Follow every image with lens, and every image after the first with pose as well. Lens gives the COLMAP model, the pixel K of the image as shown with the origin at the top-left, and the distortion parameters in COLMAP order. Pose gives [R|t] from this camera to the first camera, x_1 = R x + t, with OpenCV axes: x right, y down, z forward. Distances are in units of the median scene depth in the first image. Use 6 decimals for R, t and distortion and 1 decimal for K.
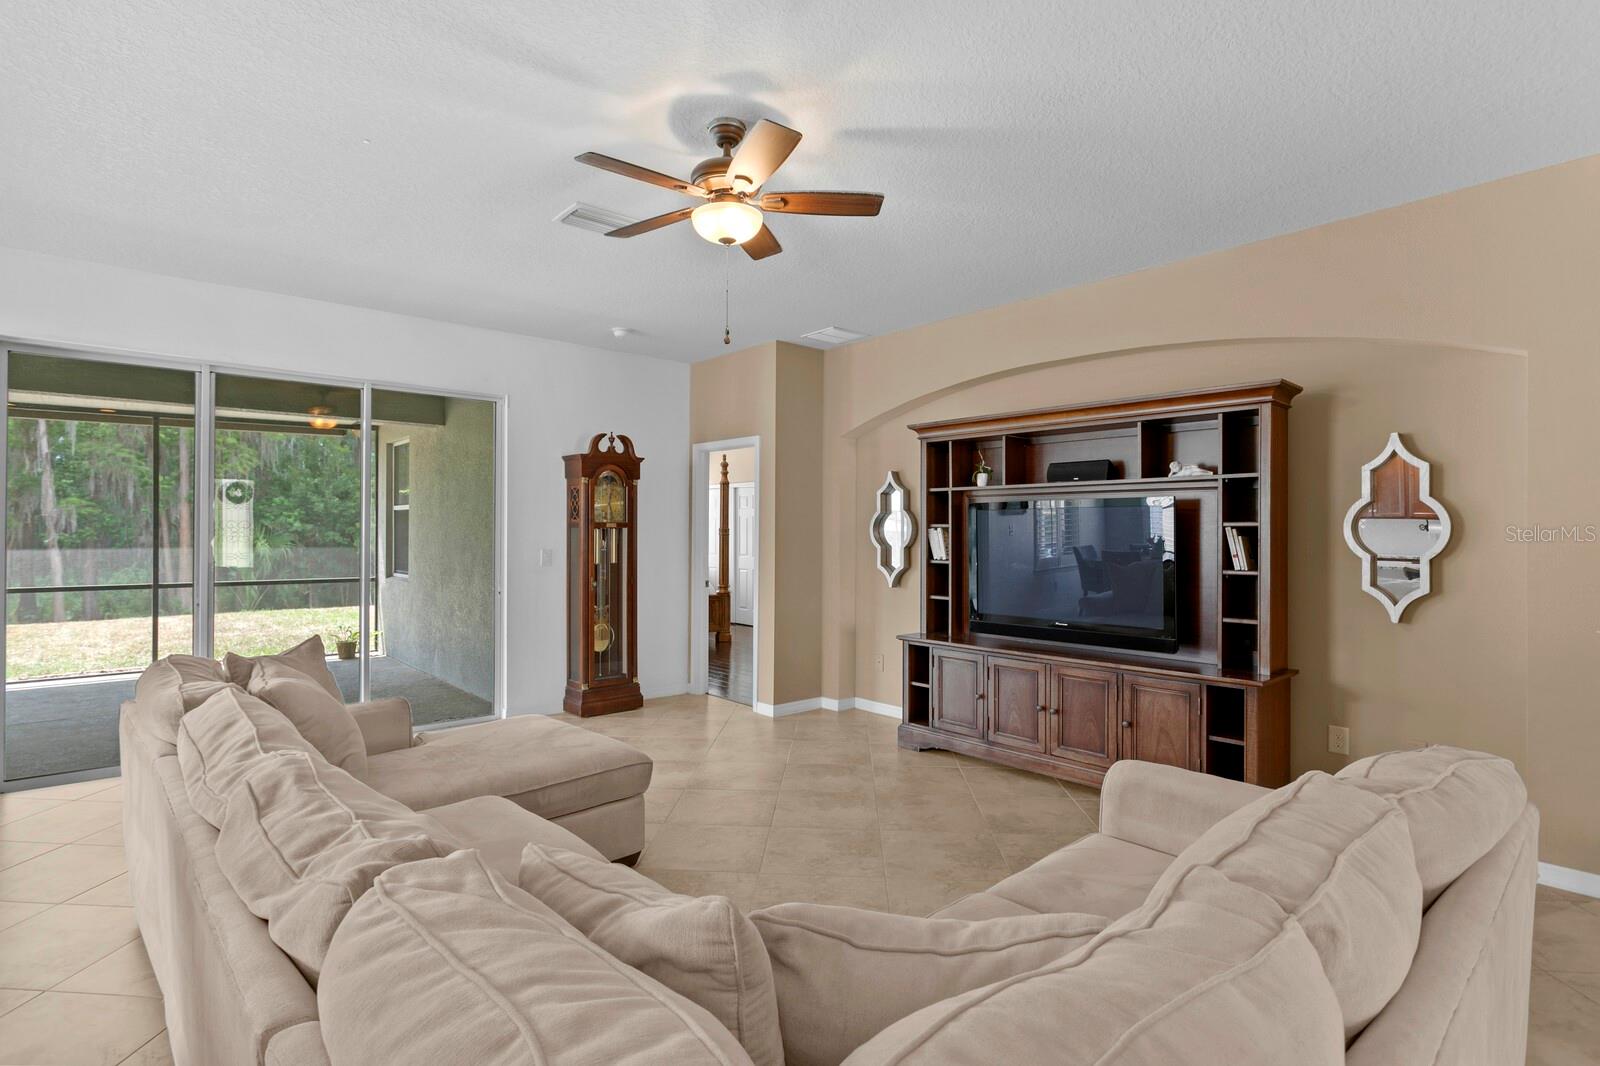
lens RADIAL K [[790.6, 0, 771.9], [0, 790.6, 532.0], [0, 0, 1]] dist [-0.025213, 0.026274]
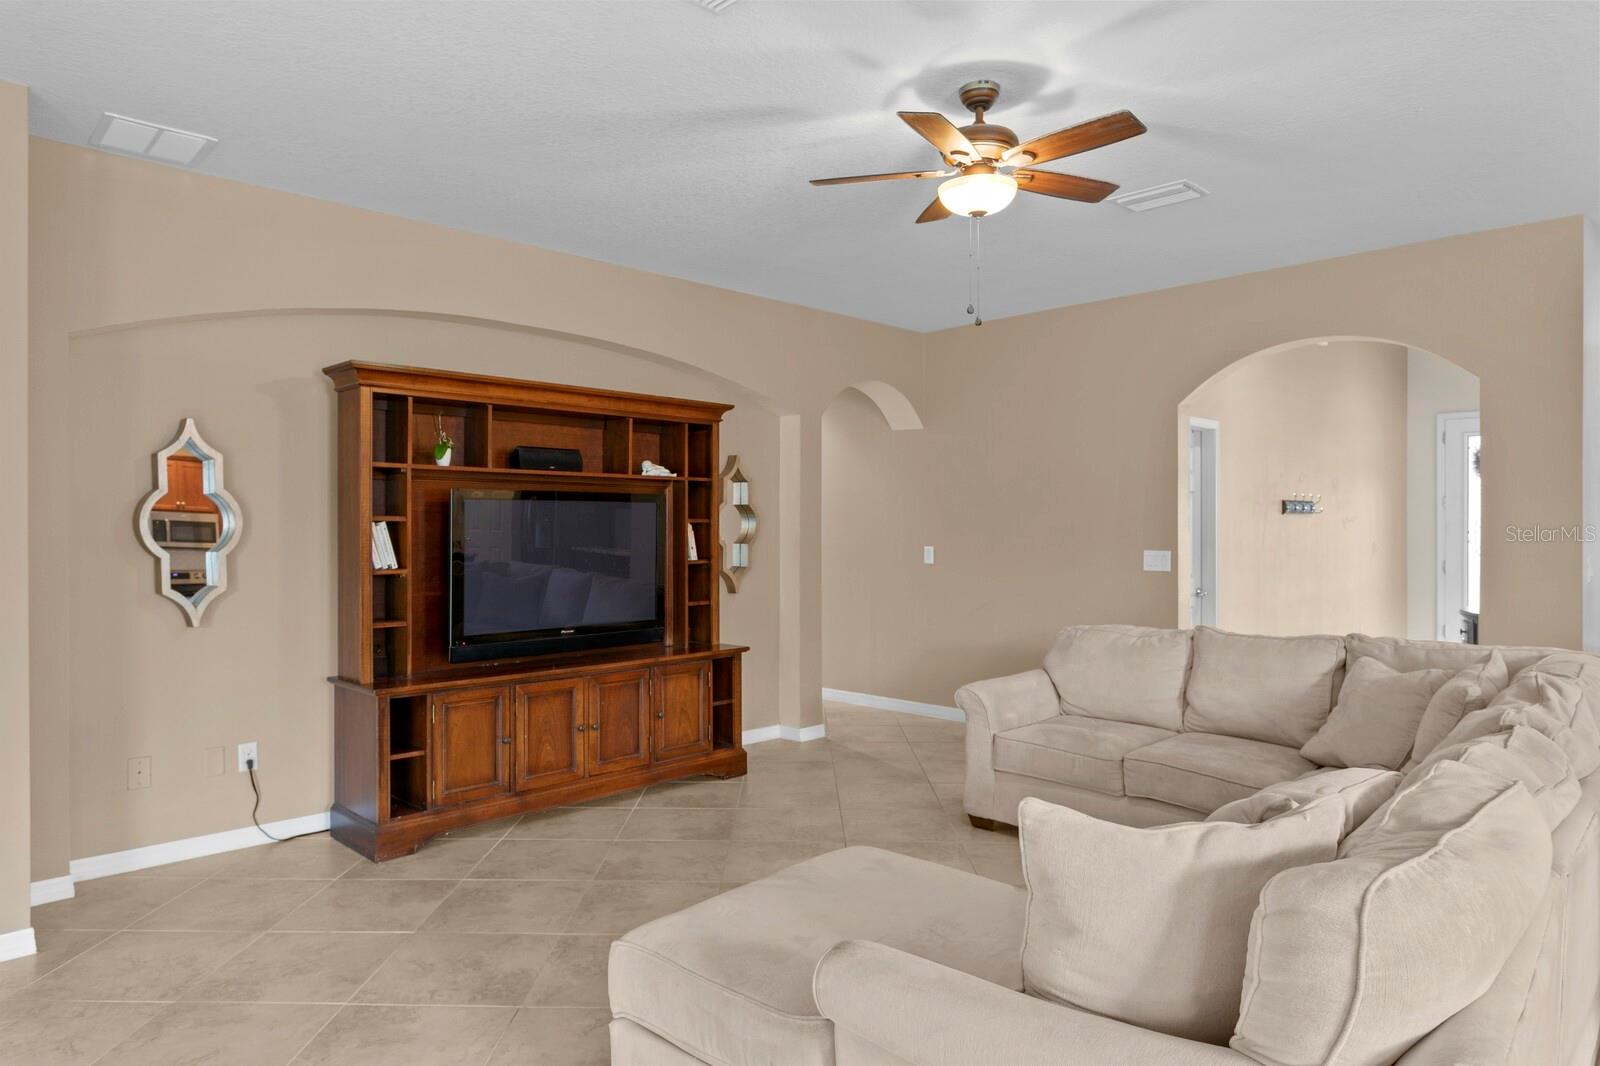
lens RADIAL K [[998.2, 0, 800.0], [0, 998.2, 533.0], [0, 0, 1]] dist [-0.004601, -0.000612]
pose [[-0.080335, -0.005907, 0.996750, -0.696165], [0.004991, 0.999968, 0.006328, 0.000172], [-0.996755, 0.005483, -0.080303, 0.748943]]
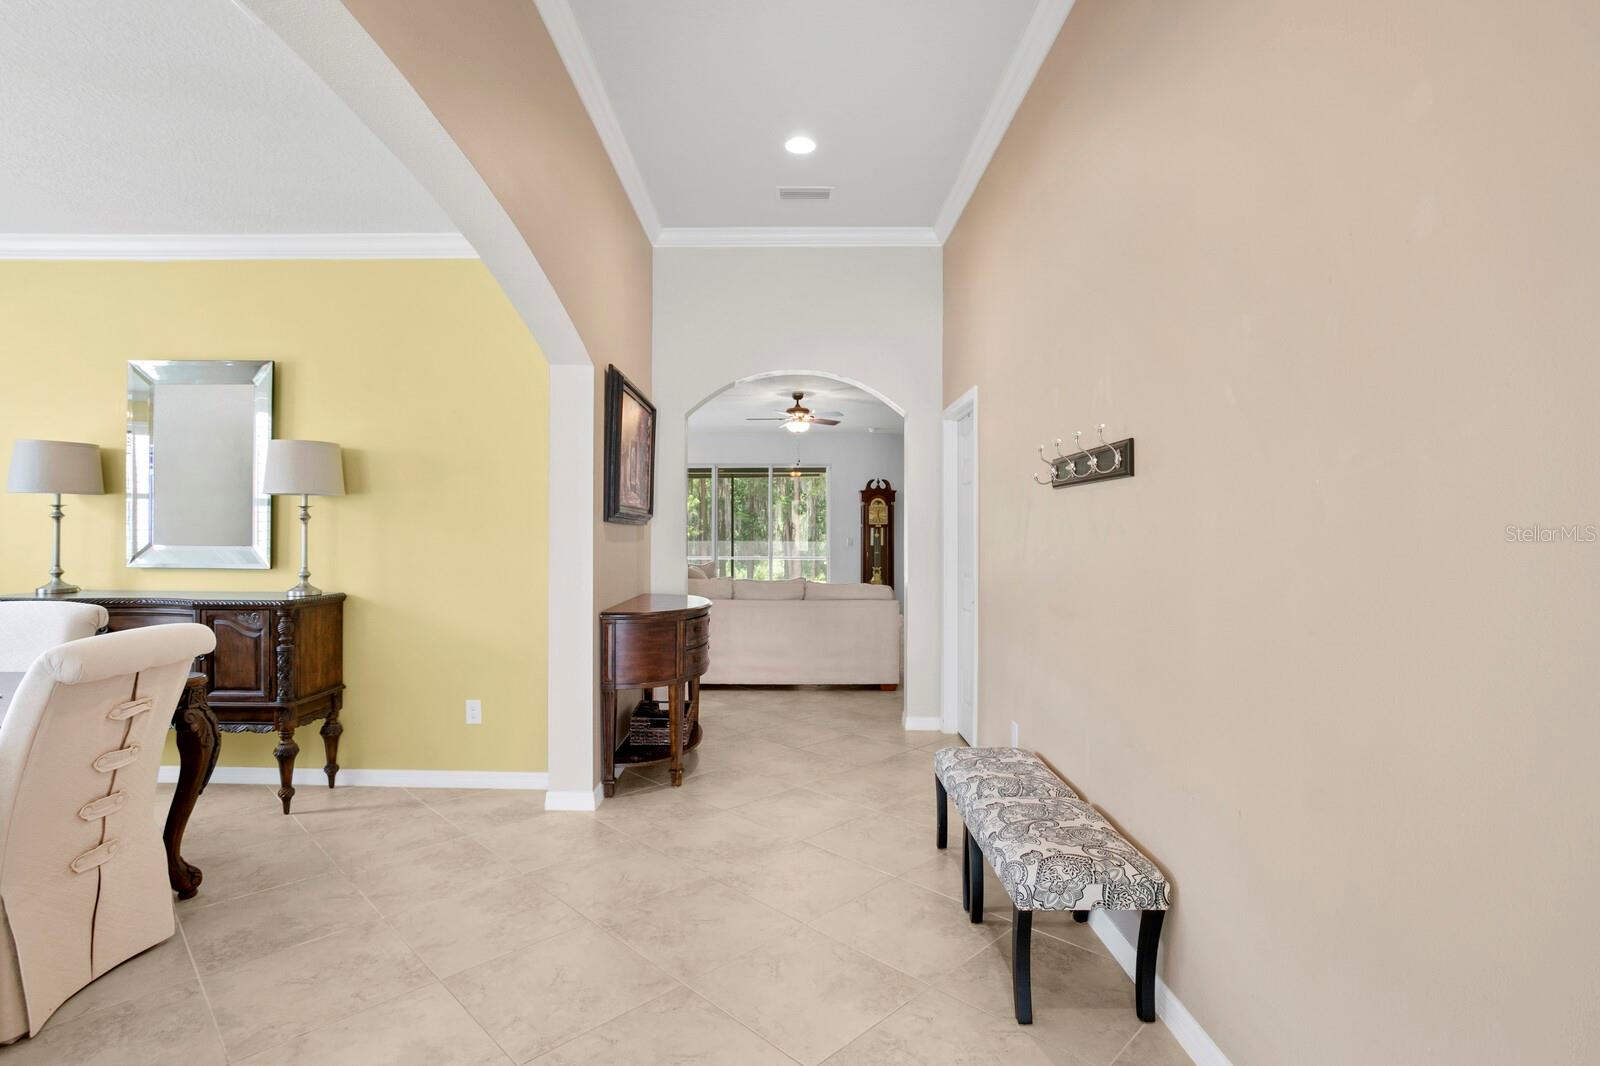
lens RADIAL K [[760.0, 0, 785.9], [0, 760.0, 533.1], [0, 0, 1]] dist [0.017105, 0.000370]
pose [[0.754952, 0.003420, -0.655771, 1.060810], [-0.002598, 0.999994, 0.002224, 0.007568], [0.655775, 0.000025, 0.754956, -0.708747]]
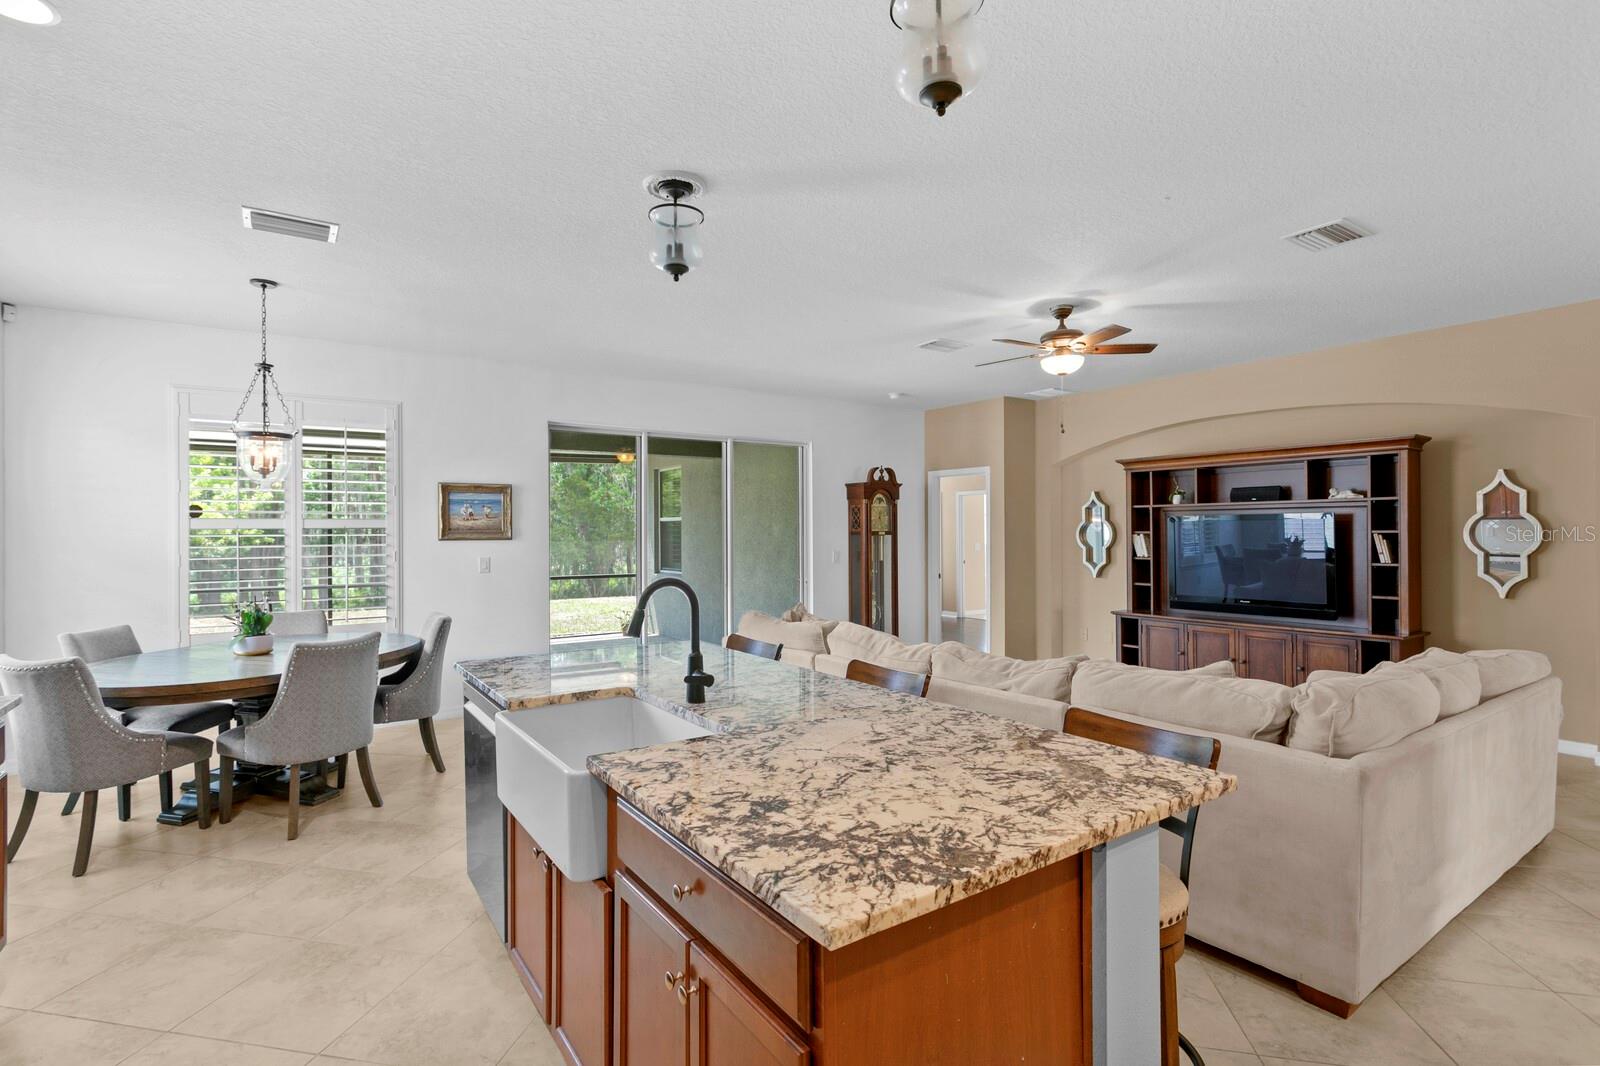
lens RADIAL K [[760.0, 0, 785.9], [0, 760.0, 533.1], [0, 0, 1]] dist [0.017105, 0.000370]
pose [[0.993880, -0.008345, -0.110153, -0.274862], [0.008464, 0.999964, 0.000617, -0.013498], [0.110143, -0.001545, 0.993914, -0.421565]]
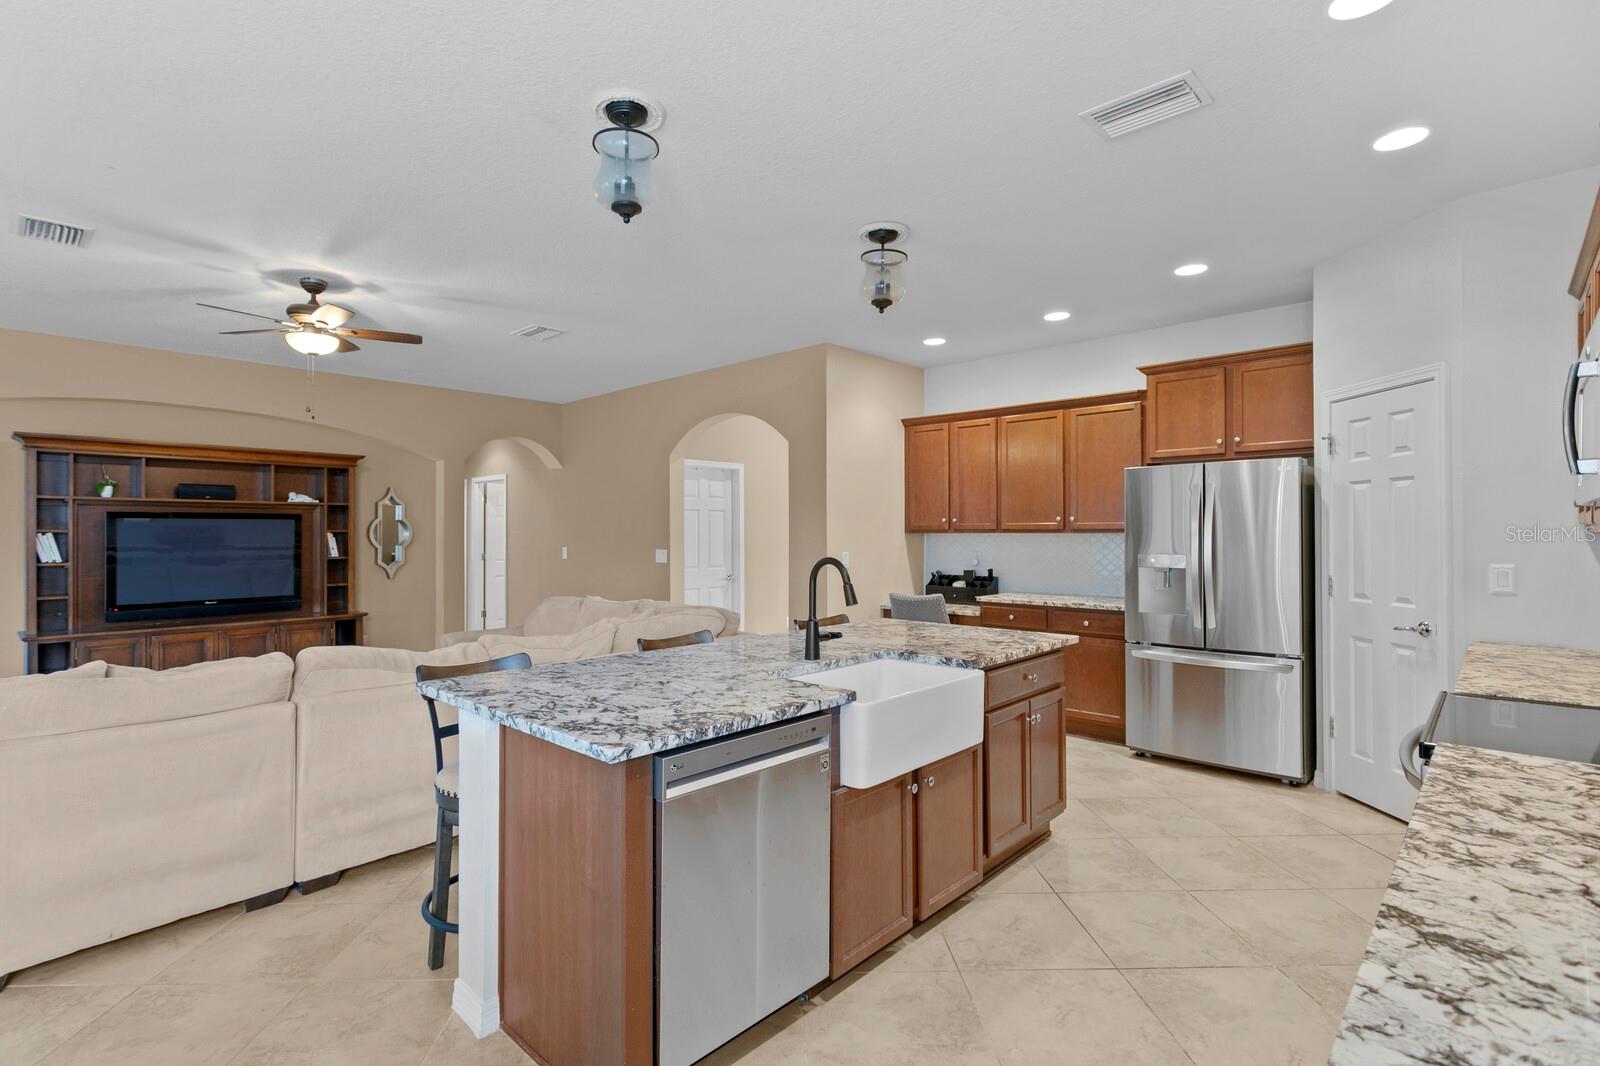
lens RADIAL K [[765.9, 0, 802.6], [0, 765.9, 530.7], [0, 0, 1]] dist [0.002531, 0.000287]
pose [[-0.118094, 0.003172, 0.992997, -0.984454], [0.007751, 0.999967, -0.002273, 0.001684], [-0.992972, 0.007428, -0.118115, 0.115305]]
